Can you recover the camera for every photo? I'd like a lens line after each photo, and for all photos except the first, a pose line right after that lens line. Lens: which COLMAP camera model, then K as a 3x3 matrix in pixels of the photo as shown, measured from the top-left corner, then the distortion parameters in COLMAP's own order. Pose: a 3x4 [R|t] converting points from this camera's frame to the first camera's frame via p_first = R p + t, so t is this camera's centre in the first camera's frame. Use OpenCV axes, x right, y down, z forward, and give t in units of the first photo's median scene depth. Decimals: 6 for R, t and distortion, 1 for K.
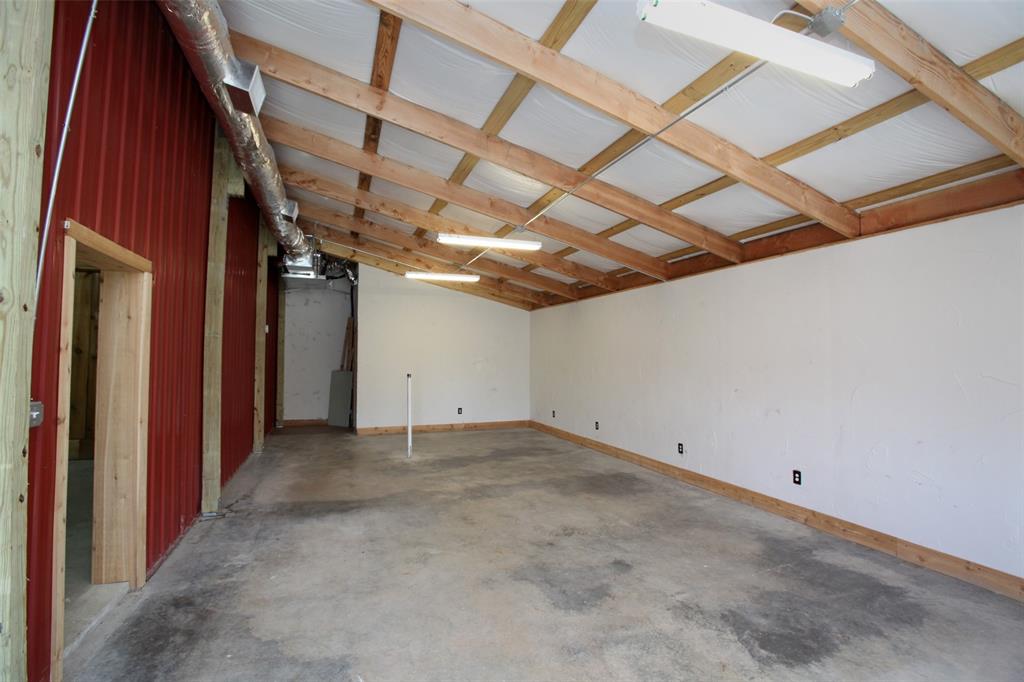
lens RADIAL K [[470.4, 0, 502.7], [0, 470.4, 335.9], [0, 0, 1]] dist [-0.067362, 0.028012]
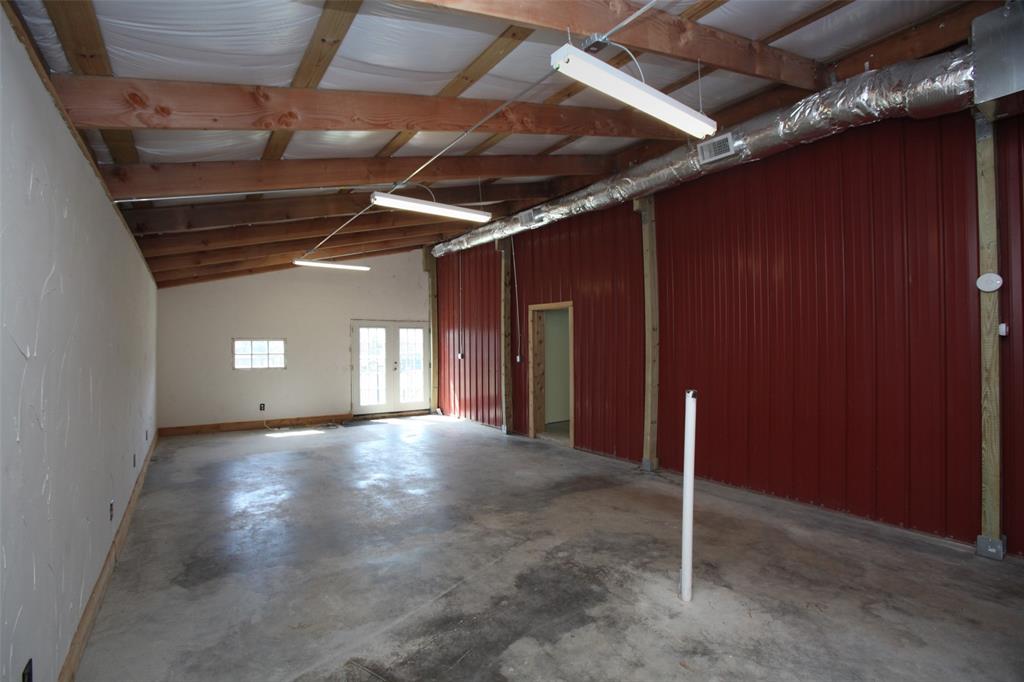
lens RADIAL K [[470.4, 0, 502.7], [0, 470.4, 335.9], [0, 0, 1]] dist [-0.067362, 0.028012]
pose [[-0.966593, -0.001693, -0.256310, 0.080454], [0.014182, 0.998093, -0.060075, 0.089080], [0.255923, -0.061703, -0.964726, 2.063793]]
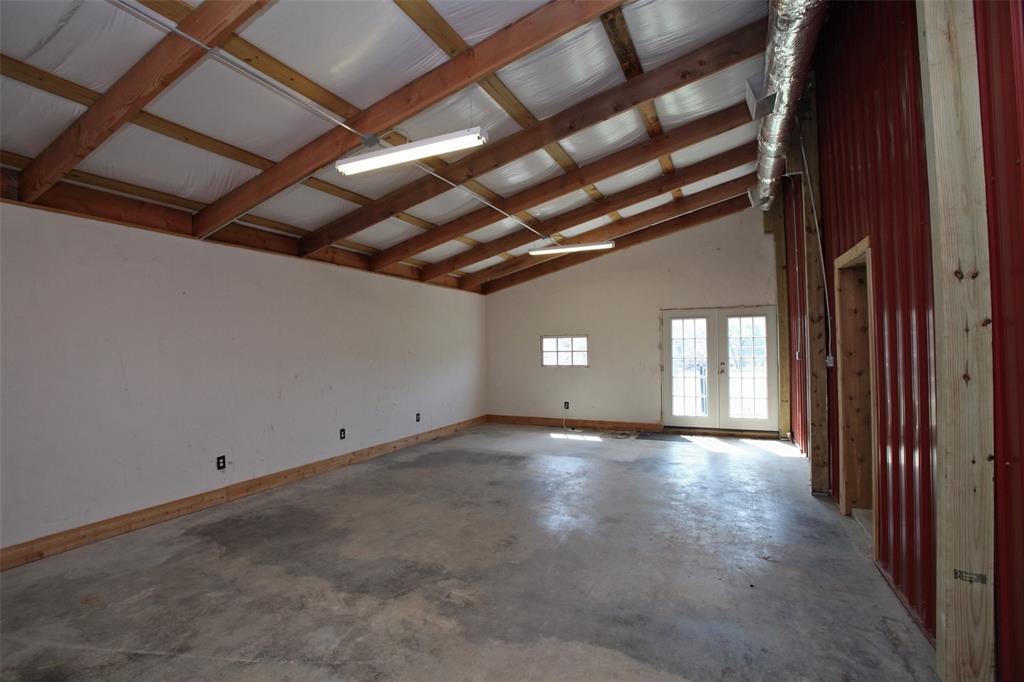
lens RADIAL K [[470.4, 0, 502.7], [0, 470.4, 335.9], [0, 0, 1]] dist [-0.067362, 0.028012]
pose [[-0.699145, 0.025587, 0.714522, -0.616476], [-0.018284, 0.998393, -0.053643, 0.079848], [-0.714746, -0.050568, -0.697553, 1.504258]]
